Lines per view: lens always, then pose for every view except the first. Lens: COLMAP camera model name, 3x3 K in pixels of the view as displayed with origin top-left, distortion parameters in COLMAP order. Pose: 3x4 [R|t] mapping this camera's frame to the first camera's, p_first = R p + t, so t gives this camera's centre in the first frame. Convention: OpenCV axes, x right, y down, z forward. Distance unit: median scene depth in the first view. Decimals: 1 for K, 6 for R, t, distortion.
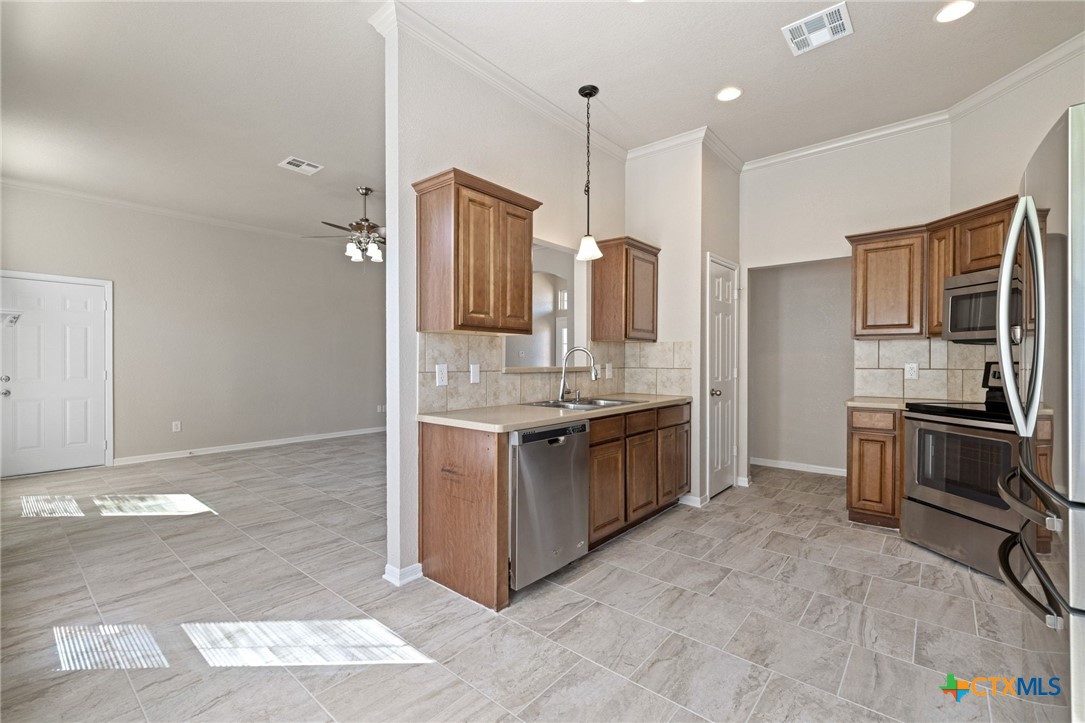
lens RADIAL K [[467.8, 0, 542.5], [0, 467.8, 361.5], [0, 0, 1]] dist [0.002526, 0.000281]
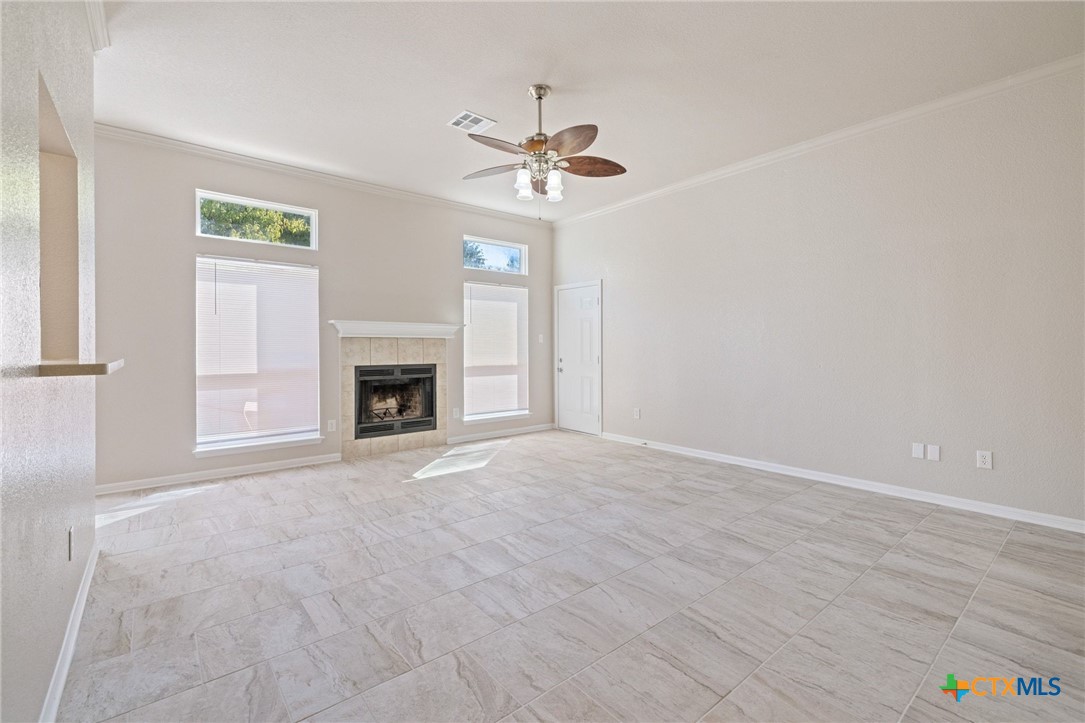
lens RADIAL K [[464.7, 0, 542.5], [0, 464.7, 361.5], [0, 0, 1]] dist [-0.019966, -0.000060]
pose [[-0.160863, 0.031352, -0.986479, 0.464995], [-0.002476, 0.999479, 0.032169, -0.012528], [0.986974, 0.007617, -0.160702, 1.896562]]
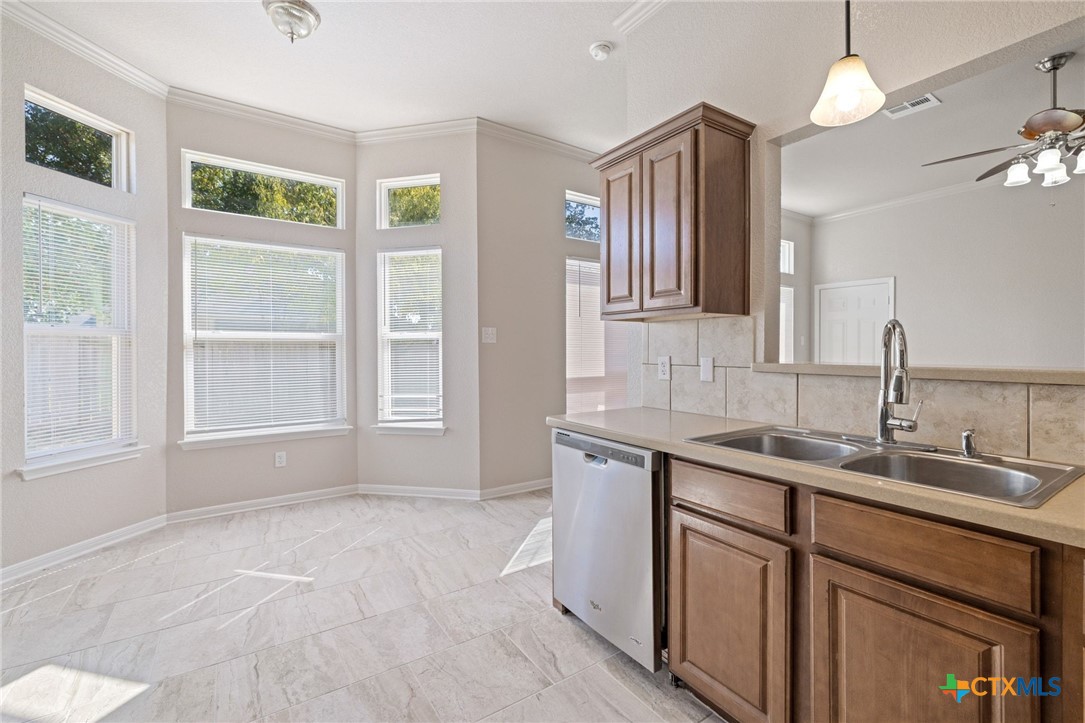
lens RADIAL K [[470.8, 0, 539.4], [0, 470.8, 357.1], [0, 0, 1]] dist [0.001439, 0.000028]
pose [[-0.279707, 0.011137, -0.960021, 0.643913], [0.000521, 0.999934, 0.011448, -0.002165], [0.960085, 0.002702, -0.279695, 0.930225]]
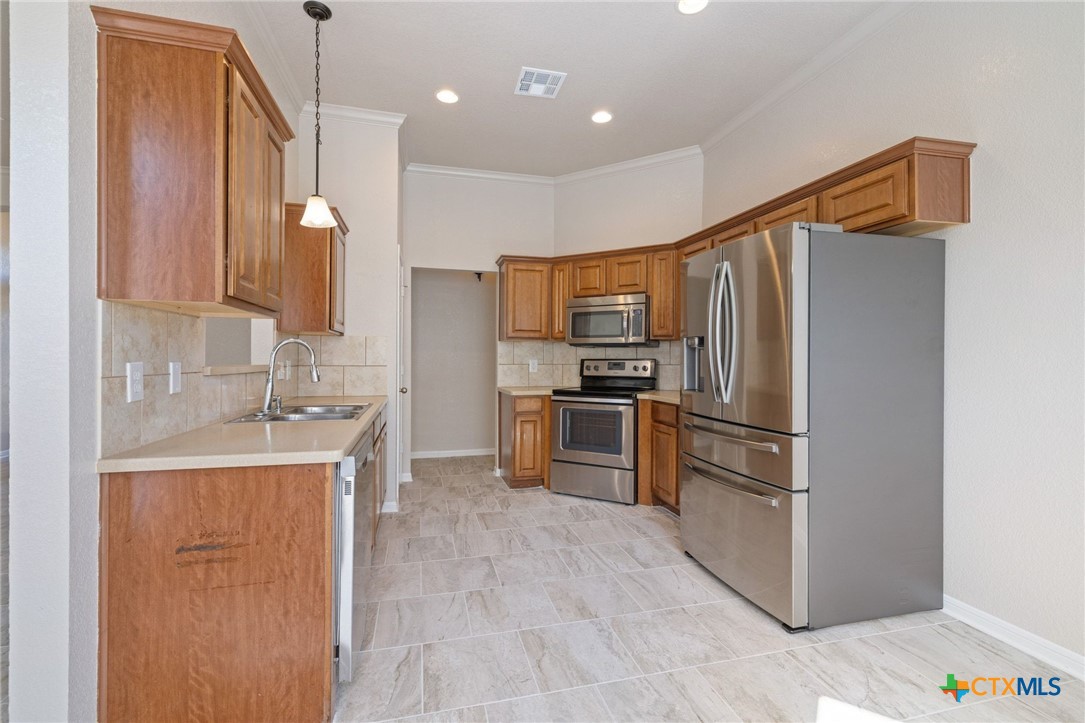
lens RADIAL K [[470.8, 0, 539.4], [0, 470.8, 357.1], [0, 0, 1]] dist [0.001439, 0.000028]
pose [[0.579104, 0.004472, 0.815241, -0.355783], [-0.001674, 0.999989, -0.004296, 0.001735], [-0.815252, 0.001123, 0.579106, 0.268357]]
